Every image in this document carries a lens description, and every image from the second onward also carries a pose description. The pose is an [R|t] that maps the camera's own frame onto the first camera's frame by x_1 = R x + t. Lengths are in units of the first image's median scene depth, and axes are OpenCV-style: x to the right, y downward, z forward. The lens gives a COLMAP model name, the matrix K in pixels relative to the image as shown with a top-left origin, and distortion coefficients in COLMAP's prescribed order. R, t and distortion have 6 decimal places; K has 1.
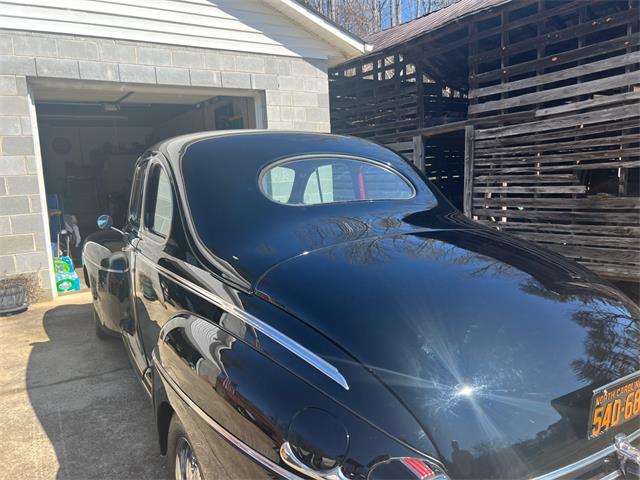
lens RADIAL K [[491.0, 0, 318.3], [0, 491.0, 238.8], [0, 0, 1]] dist [0.029925, -0.021957]
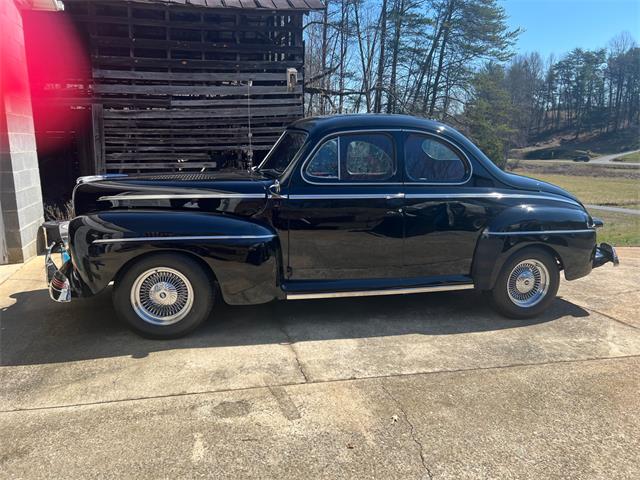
lens RADIAL K [[491.0, 0, 322.2], [0, 491.0, 241.7], [0, 0, 1]] dist [0.029925, -0.021957]
pose [[0.270519, -0.147534, 0.951343, -0.639323], [0.114584, 0.986098, 0.120342, -0.015693], [-0.955871, 0.076454, 0.283663, 0.294374]]
